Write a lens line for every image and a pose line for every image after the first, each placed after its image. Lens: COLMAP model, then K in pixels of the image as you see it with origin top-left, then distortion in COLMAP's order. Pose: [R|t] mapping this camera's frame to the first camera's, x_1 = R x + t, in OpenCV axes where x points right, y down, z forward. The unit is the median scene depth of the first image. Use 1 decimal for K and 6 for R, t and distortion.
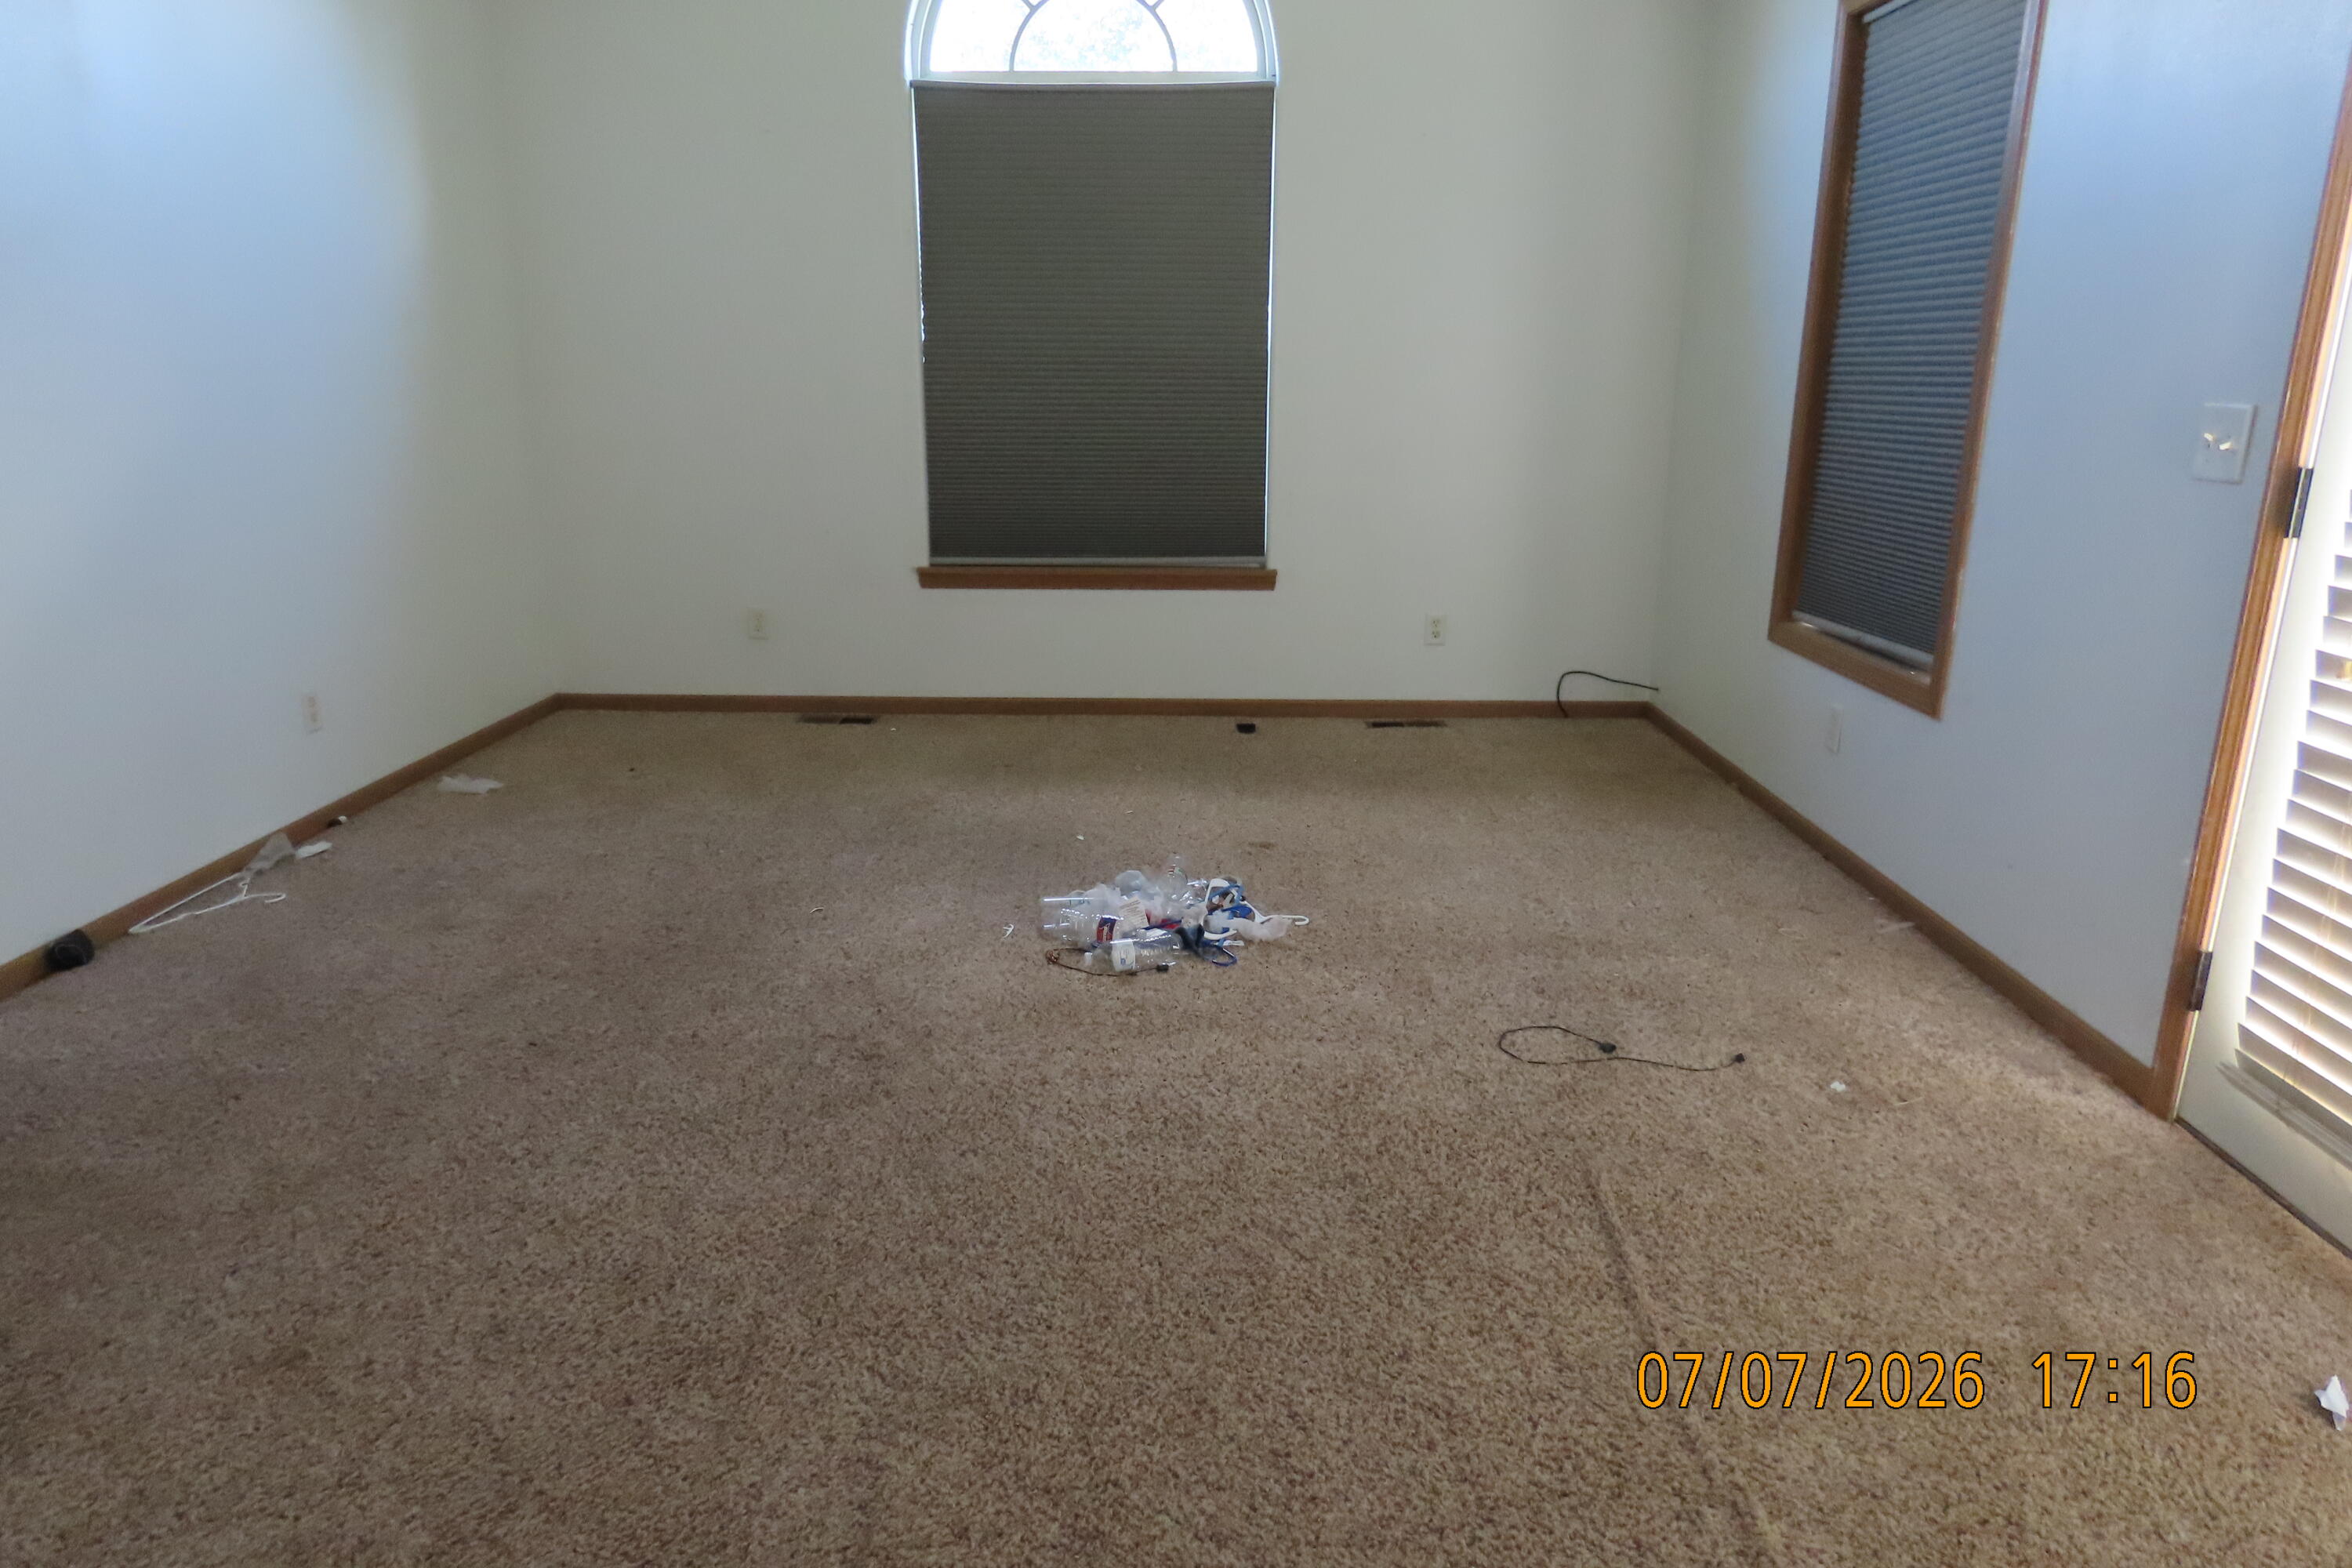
lens RADIAL K [[1482.8, 0, 1176.0], [0, 1482.8, 784.0], [0, 0, 1]] dist [-0.010078, 0.001146]
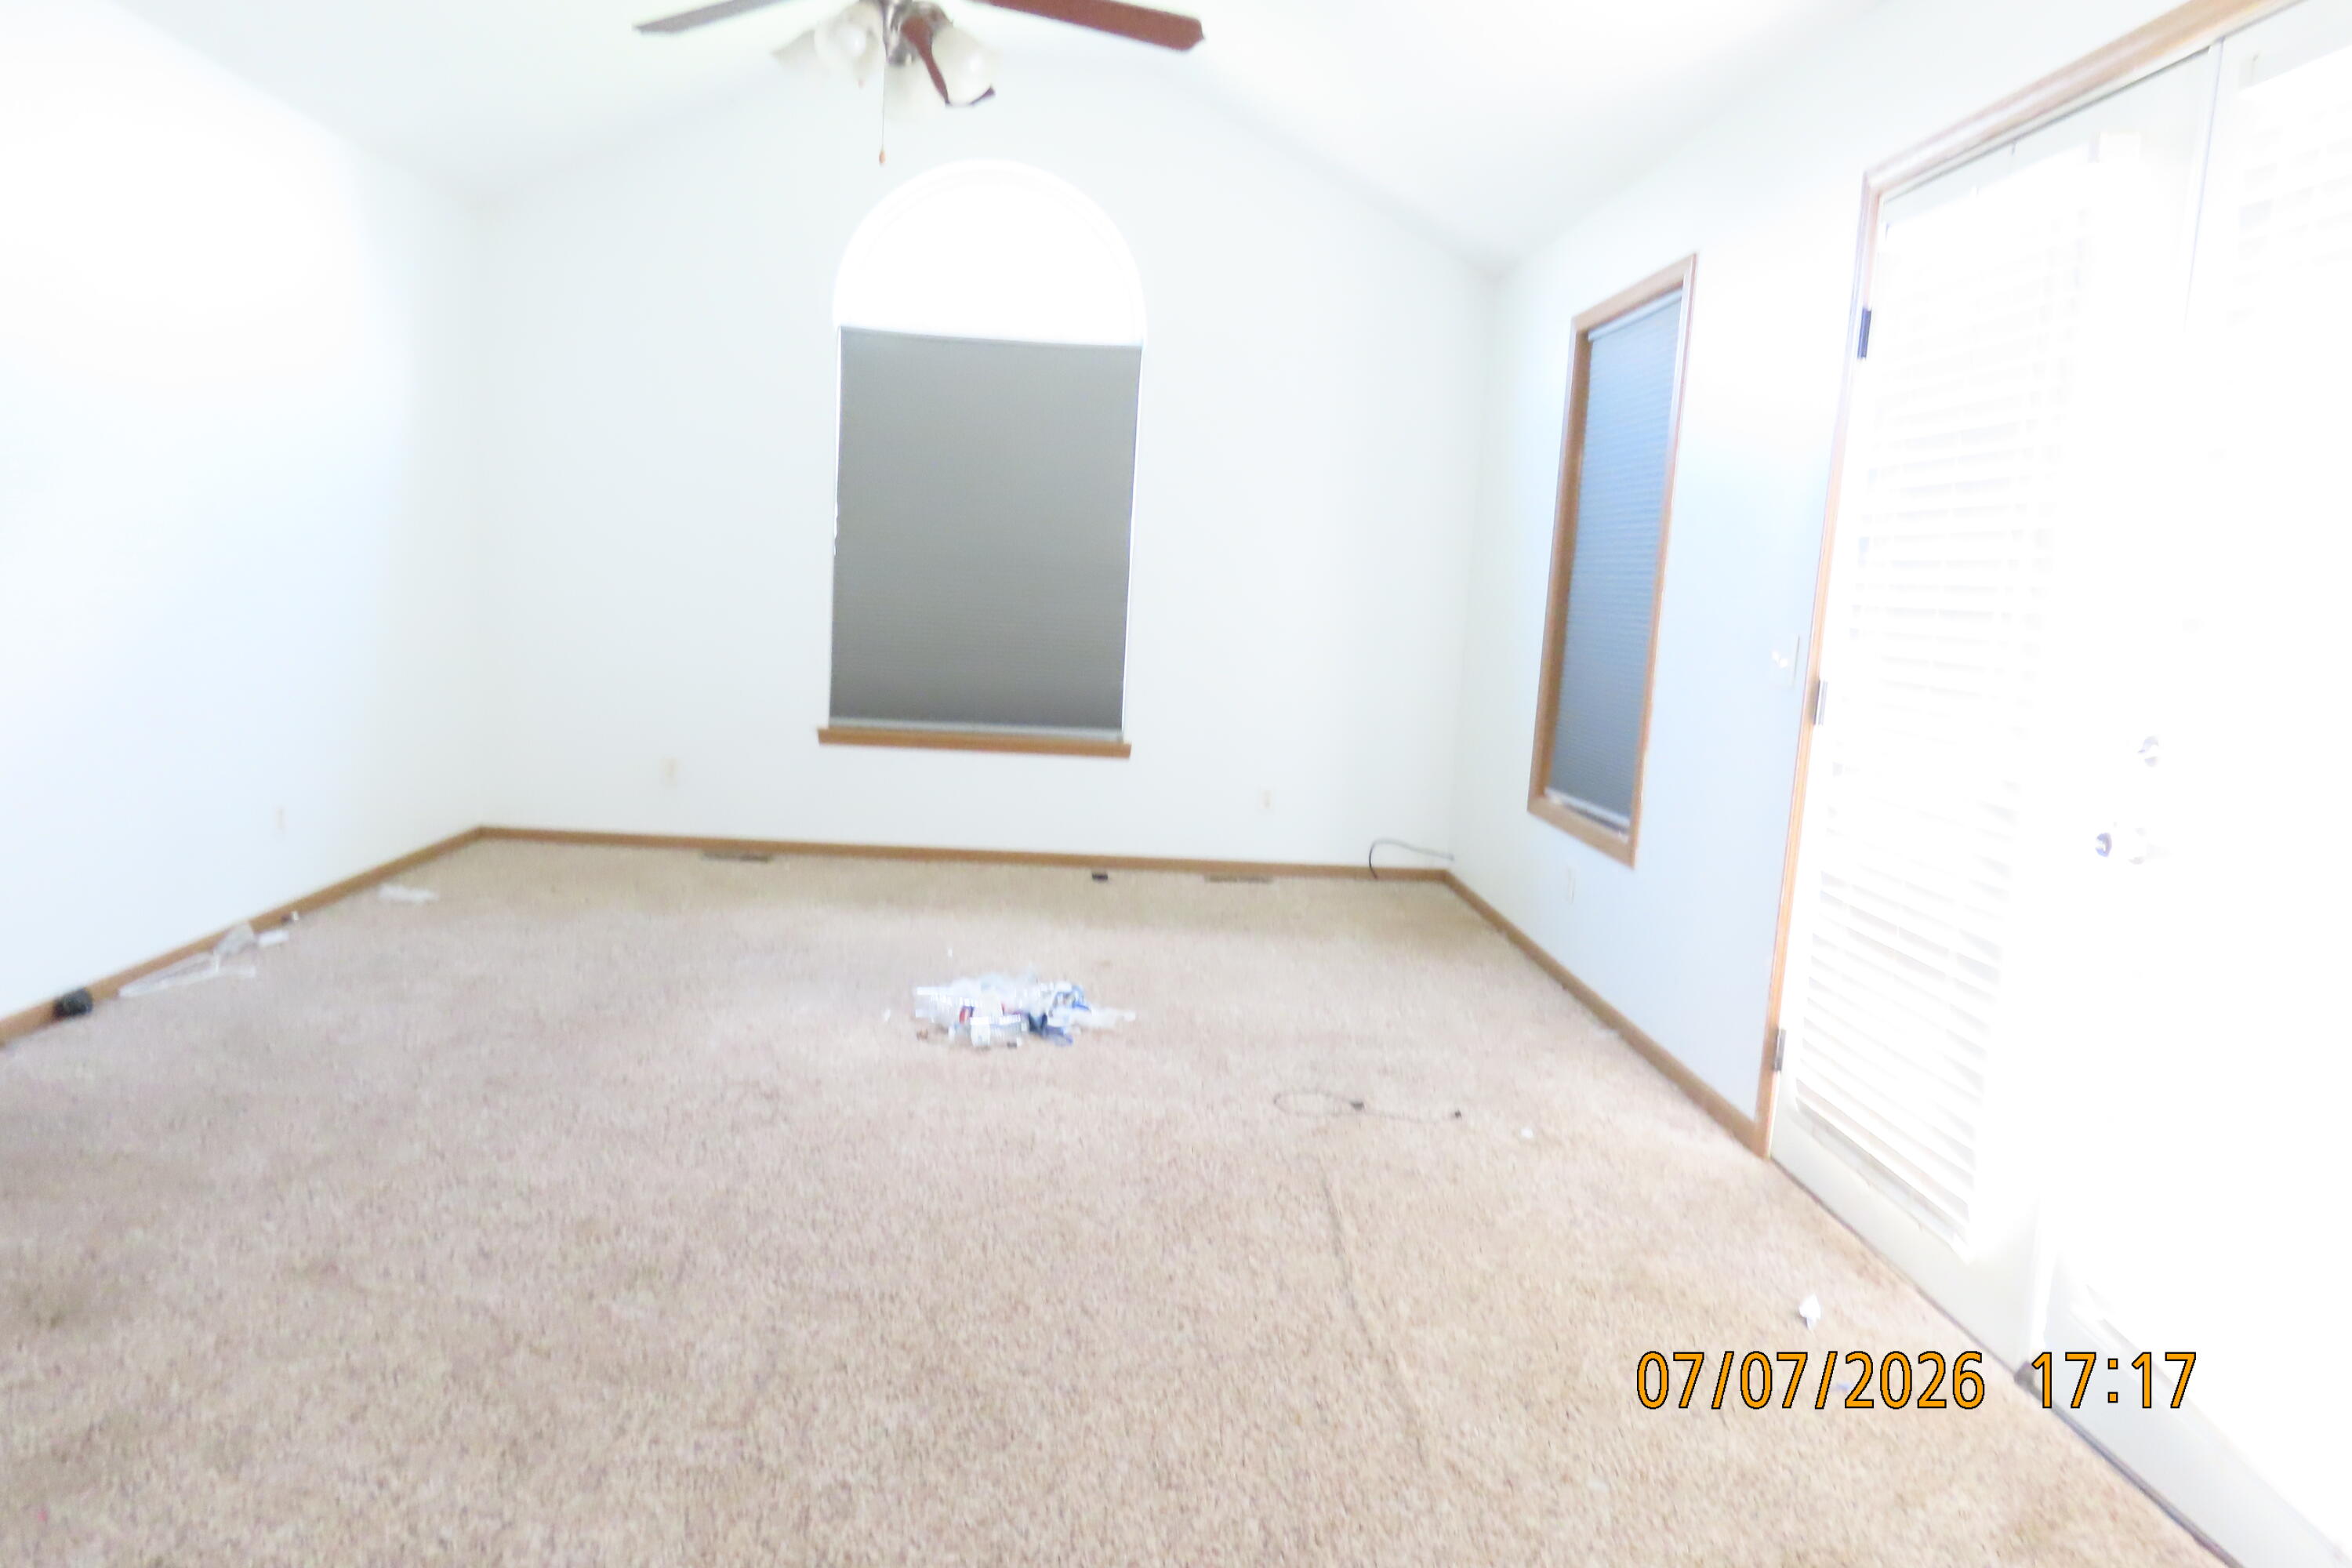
lens RADIAL K [[1482.8, 0, 1176.0], [0, 1482.8, 784.0], [0, 0, 1]] dist [-0.010078, 0.001146]
pose [[0.995914, 0.041614, 0.080142, 0.022315], [-0.030797, 0.990803, -0.131765, 0.080576], [-0.084888, 0.128758, 0.988036, -0.299565]]
